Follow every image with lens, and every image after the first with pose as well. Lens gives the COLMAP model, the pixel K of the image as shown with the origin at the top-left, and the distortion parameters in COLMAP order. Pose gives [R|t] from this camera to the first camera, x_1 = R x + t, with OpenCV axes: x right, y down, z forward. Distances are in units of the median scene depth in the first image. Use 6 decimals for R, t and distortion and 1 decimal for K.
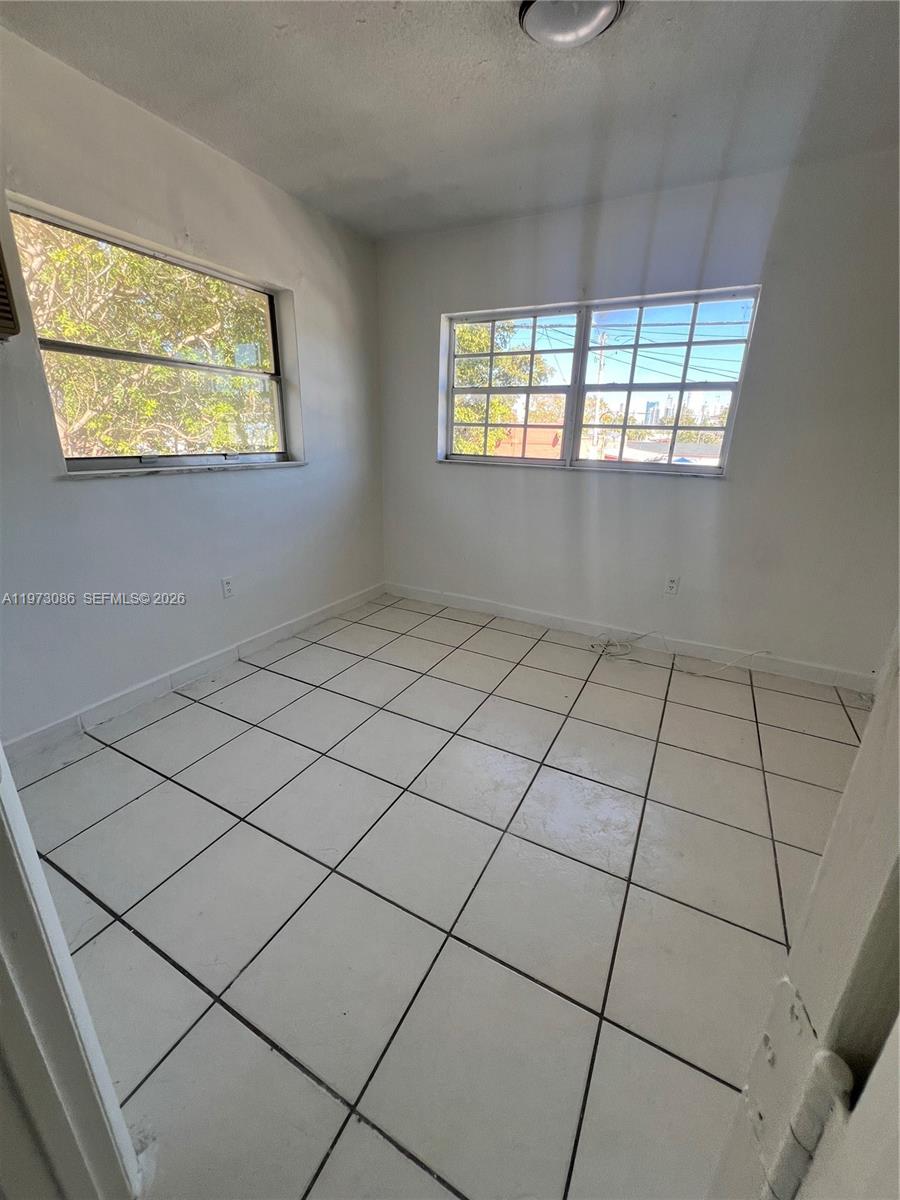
lens RADIAL K [[478.5, 0, 451.9], [0, 478.5, 596.3], [0, 0, 1]] dist [-0.001902, -0.000108]
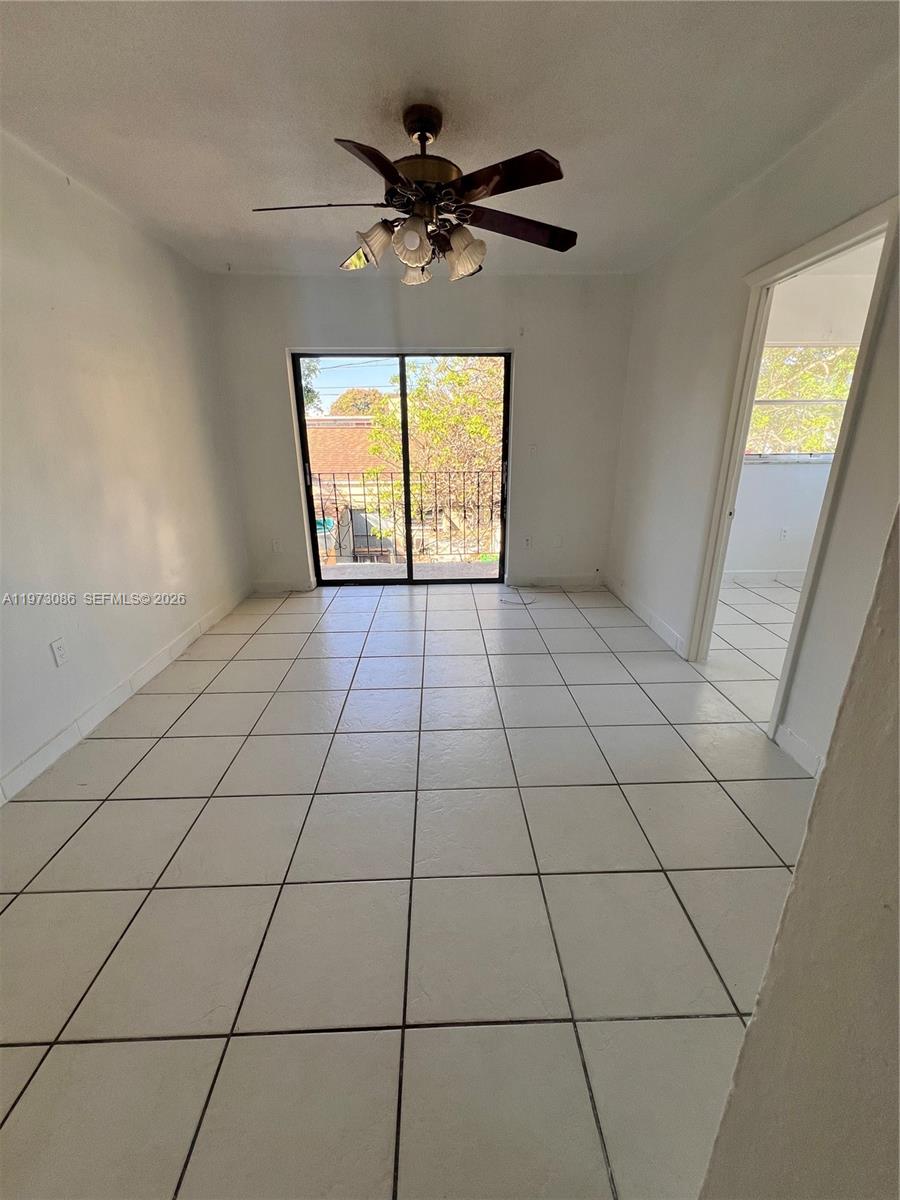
lens RADIAL K [[478.5, 0, 451.9], [0, 478.5, 596.3], [0, 0, 1]] dist [-0.001902, -0.000108]
pose [[0.493512, 0.247201, -0.833869, 0.350492], [-0.255643, 0.957636, 0.132593, 0.231566], [0.831320, 0.147736, 0.535800, -0.715348]]
